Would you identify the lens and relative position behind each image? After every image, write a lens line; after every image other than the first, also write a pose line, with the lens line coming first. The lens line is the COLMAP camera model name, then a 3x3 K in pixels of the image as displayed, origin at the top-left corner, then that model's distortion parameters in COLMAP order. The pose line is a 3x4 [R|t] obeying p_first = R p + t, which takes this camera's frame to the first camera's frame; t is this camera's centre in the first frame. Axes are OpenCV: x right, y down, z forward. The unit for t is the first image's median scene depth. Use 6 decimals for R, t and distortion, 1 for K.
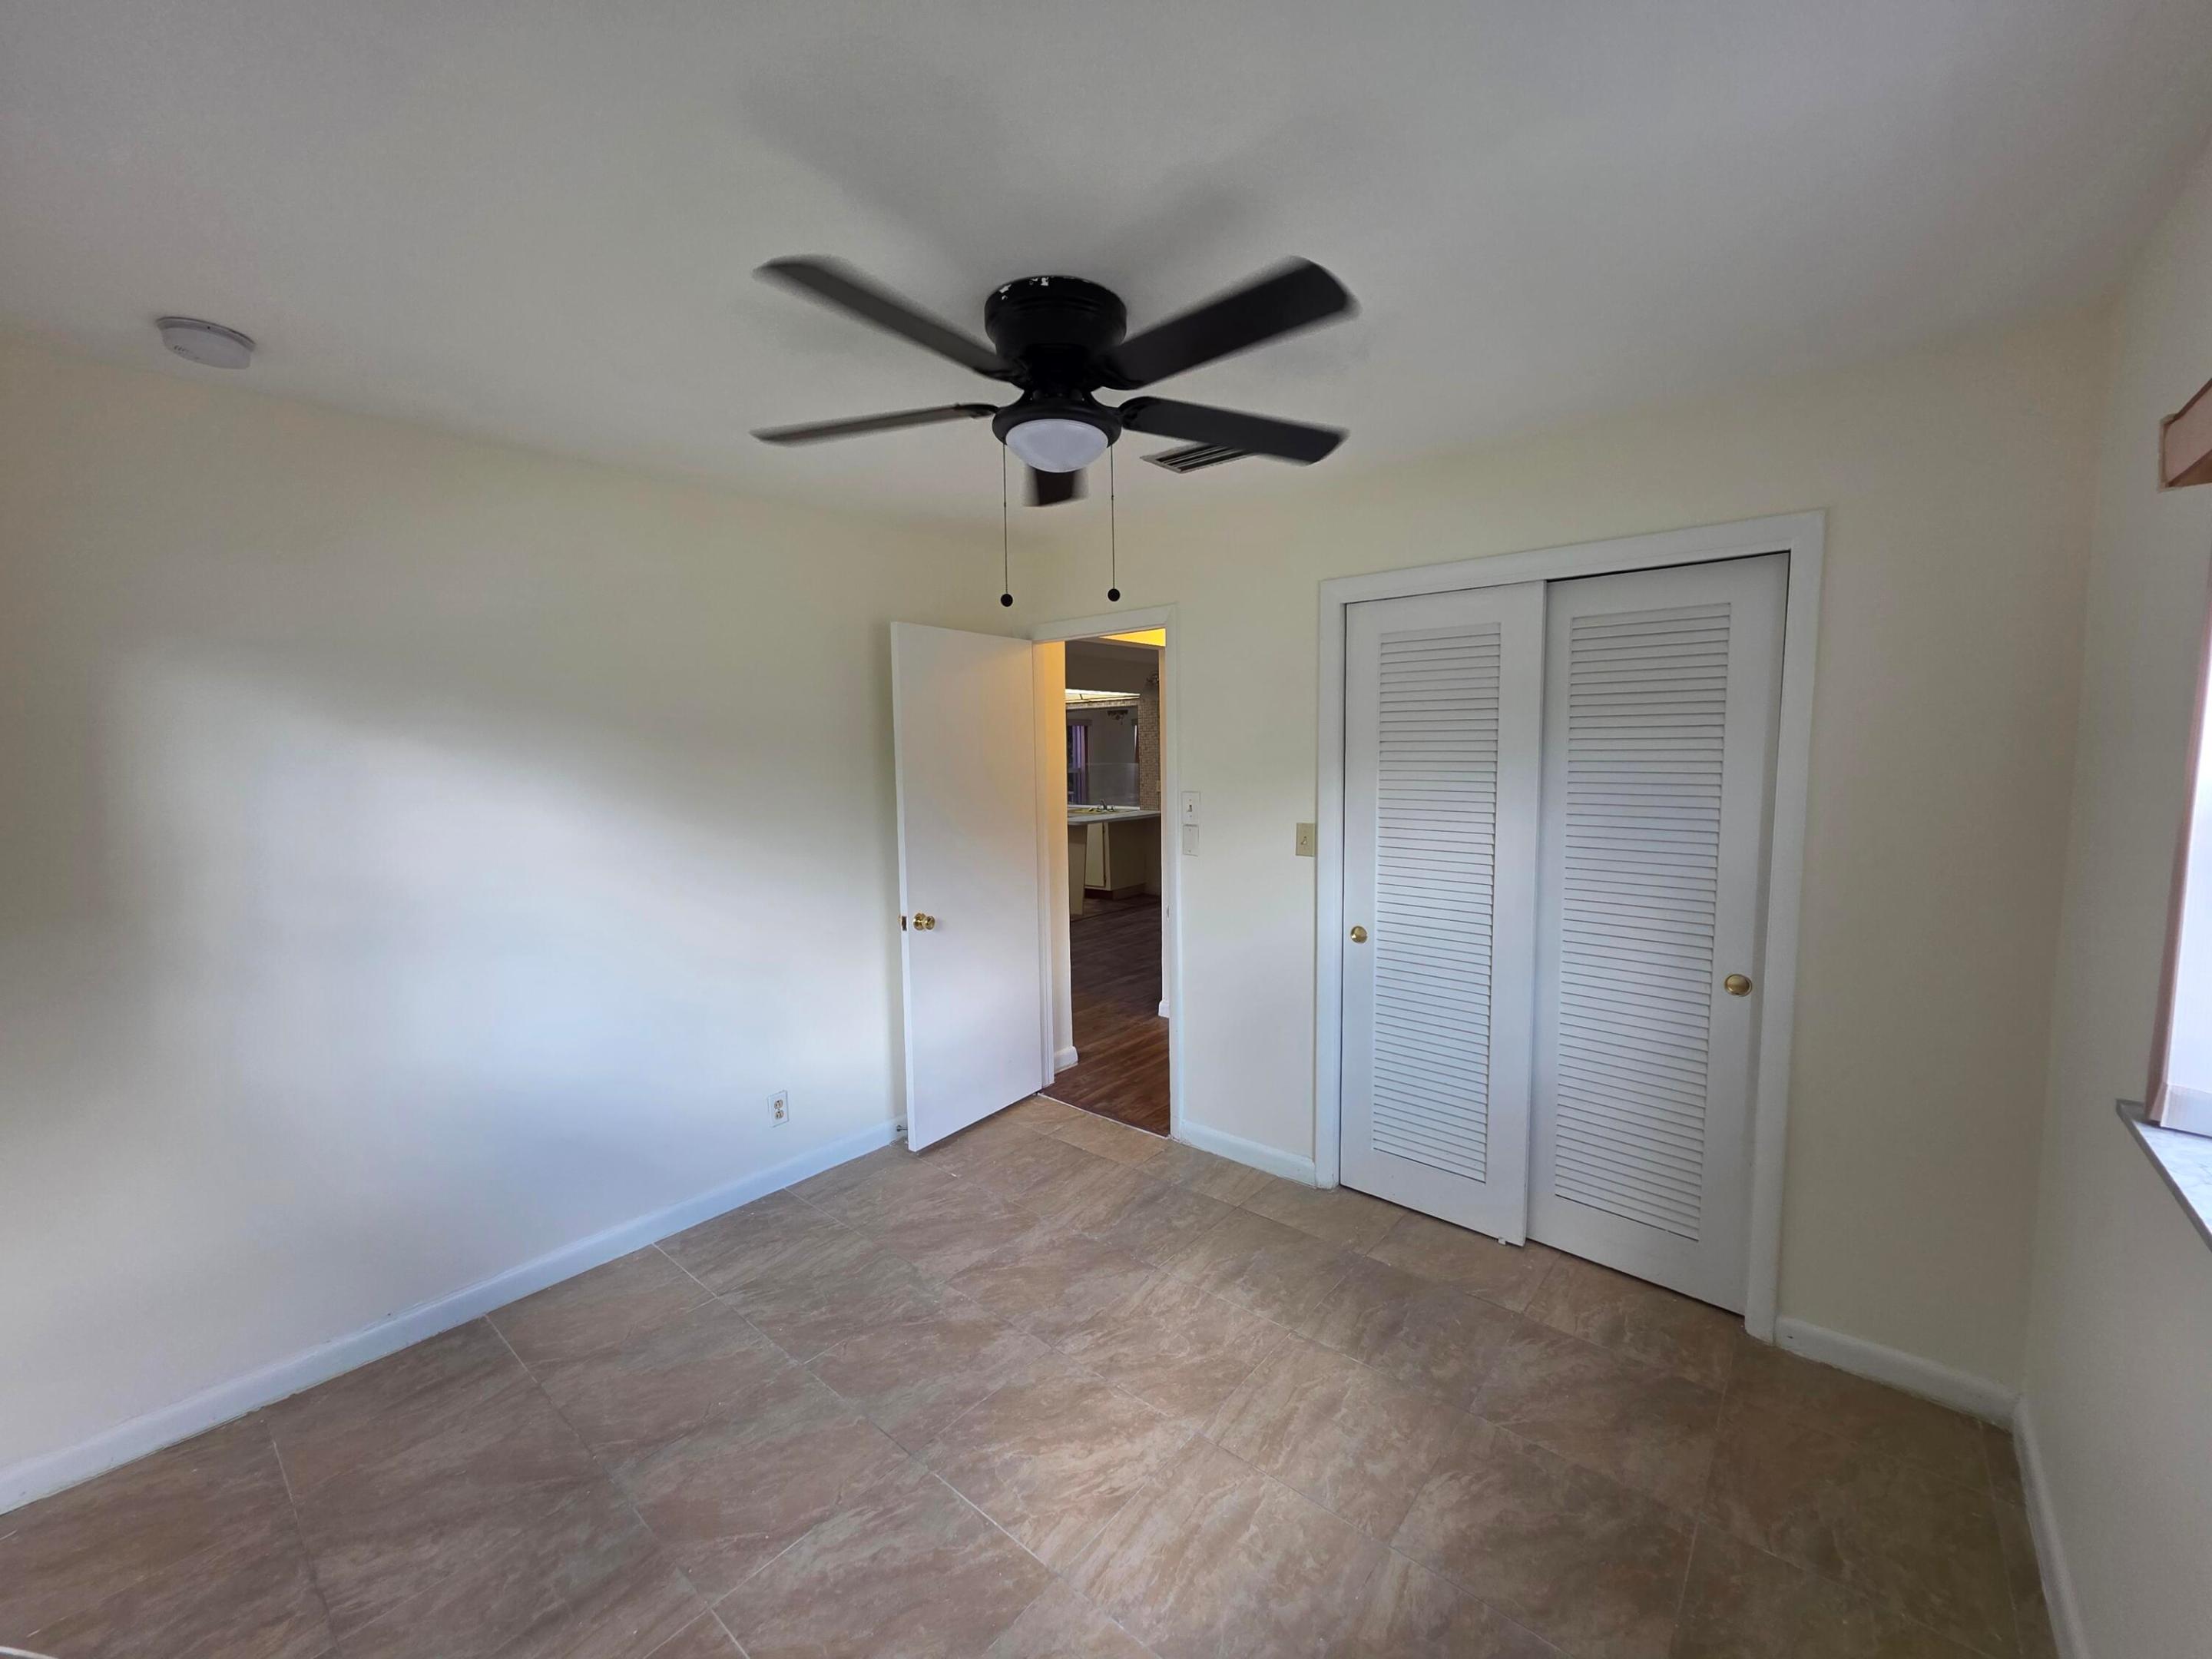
lens RADIAL K [[896.2, 0, 1107.1], [0, 896.2, 832.9], [0, 0, 1]] dist [0.004824, 0.000034]
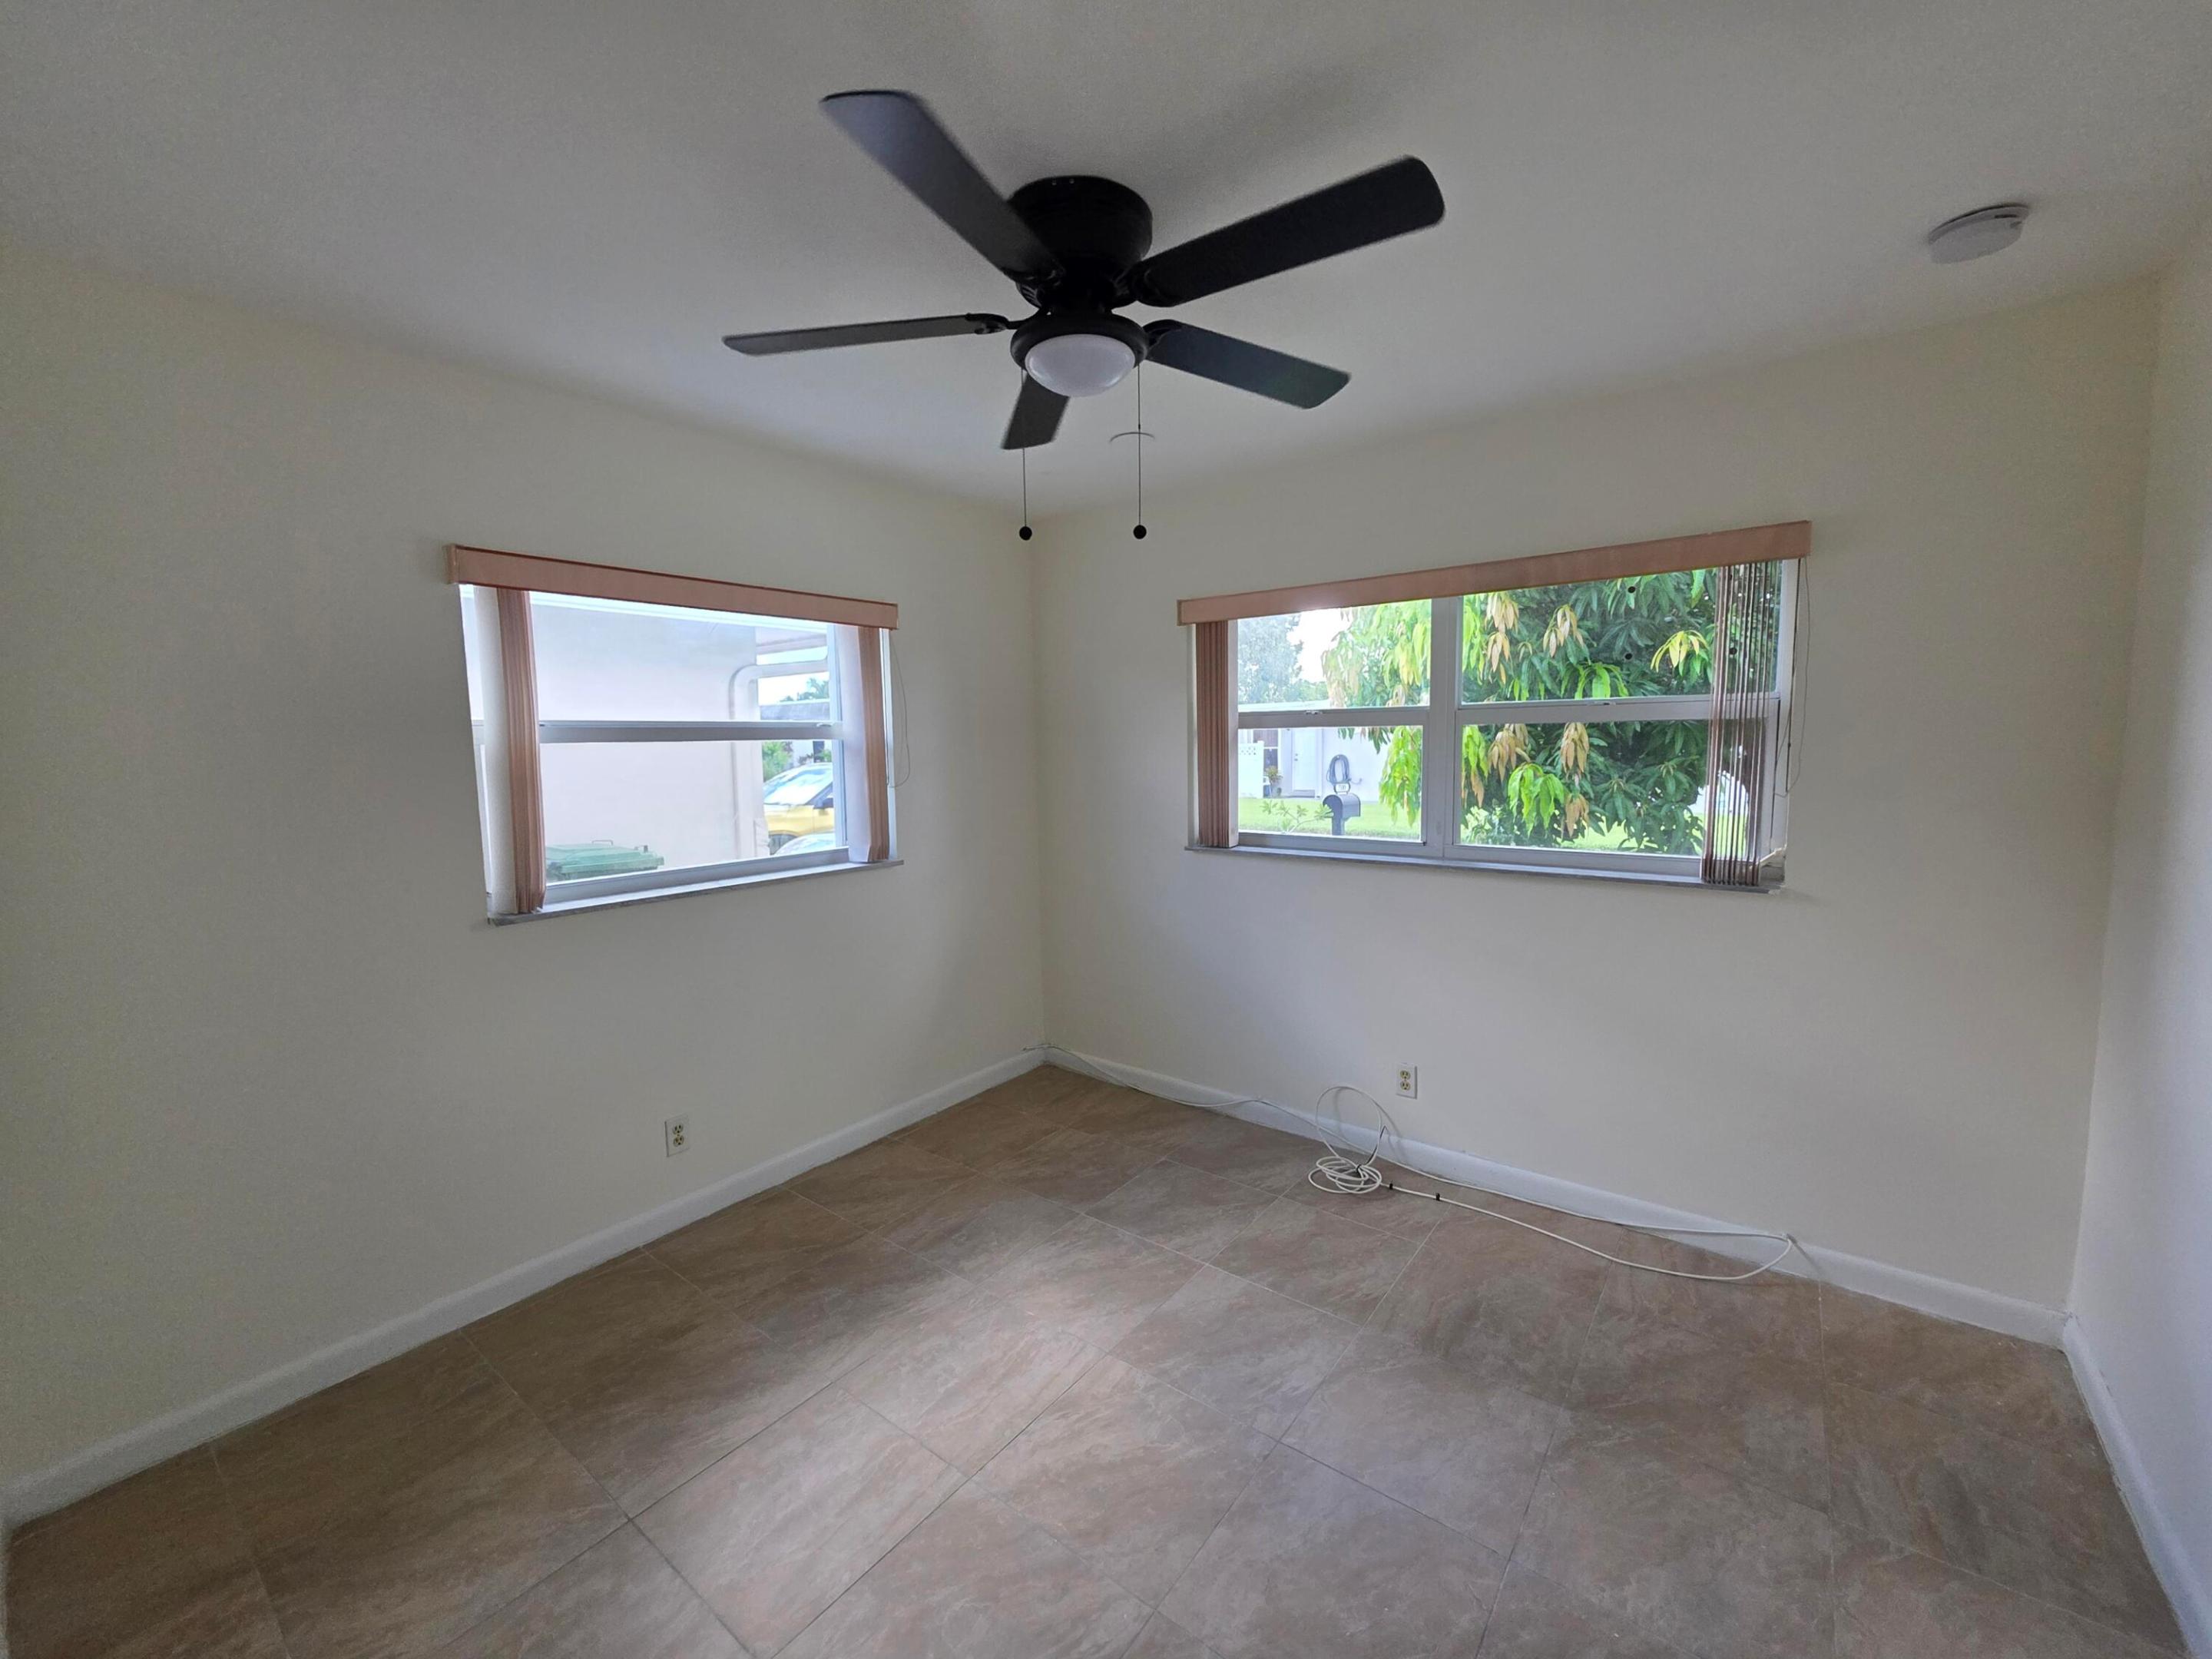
lens RADIAL K [[896.2, 0, 1104.0], [0, 896.2, 826.3], [0, 0, 1]] dist [0.004824, 0.000034]
pose [[-0.998594, 0.036751, -0.038196, -0.023403], [0.028788, 0.981095, 0.191372, -0.128526], [0.044507, 0.190004, -0.980774, 1.826060]]
